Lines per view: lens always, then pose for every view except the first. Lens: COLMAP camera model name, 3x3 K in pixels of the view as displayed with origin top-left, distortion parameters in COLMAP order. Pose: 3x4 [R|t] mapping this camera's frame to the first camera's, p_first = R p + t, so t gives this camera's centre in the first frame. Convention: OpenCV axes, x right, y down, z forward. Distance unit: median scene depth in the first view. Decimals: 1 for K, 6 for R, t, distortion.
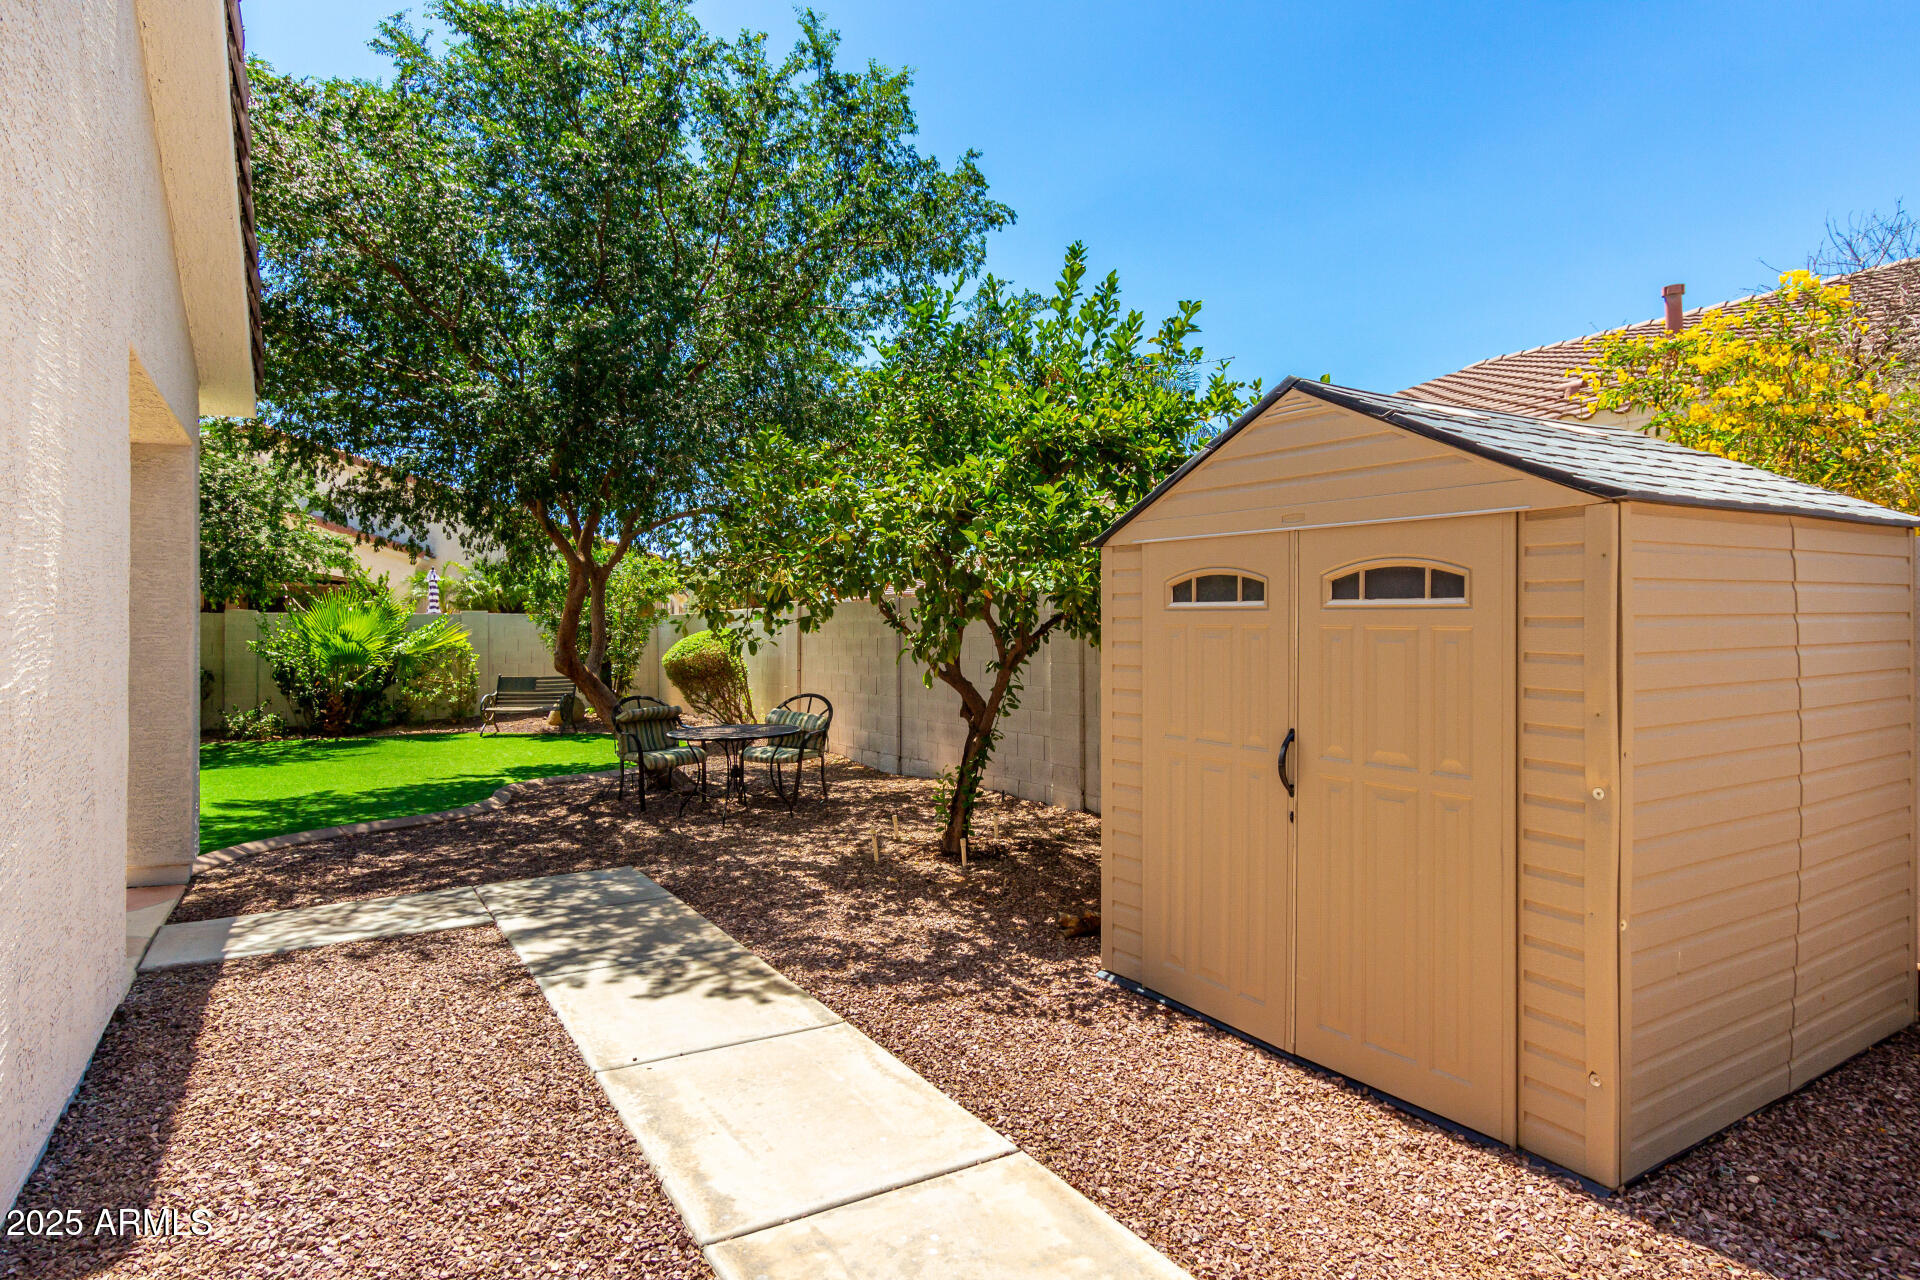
lens RADIAL K [[1076.5, 0, 960.0], [0, 1076.5, 640.0], [0, 0, 1]] dist [-0.000071, -0.000140]
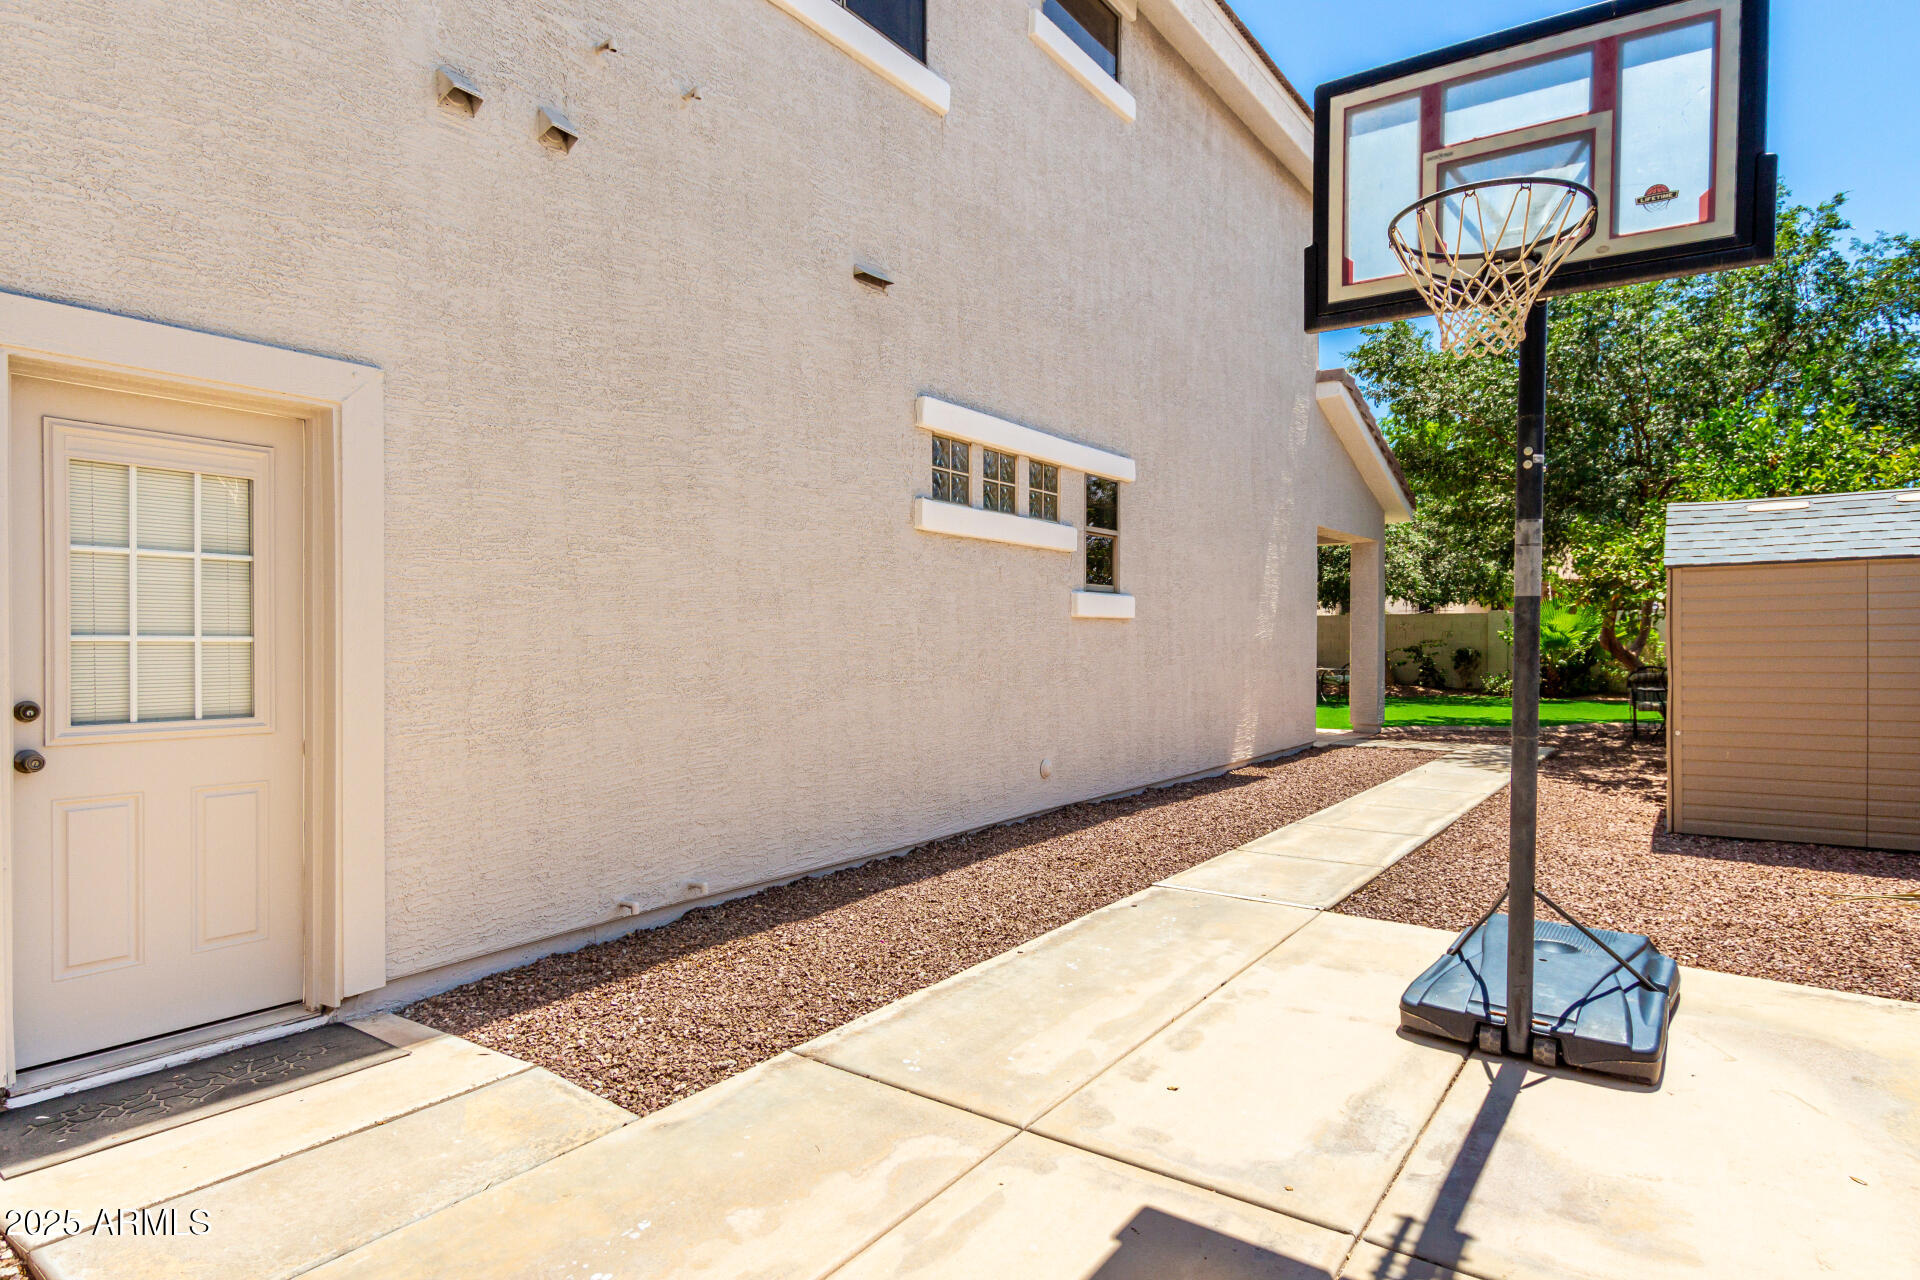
lens RADIAL K [[1076.5, 0, 960.0], [0, 1076.5, 640.0], [0, 0, 1]] dist [-0.000071, -0.000140]
pose [[0.398656, 0.012585, -0.917014, 0.438589], [-0.008622, 0.999913, 0.009974, 0.004770], [0.917060, 0.003930, 0.398730, -0.306134]]
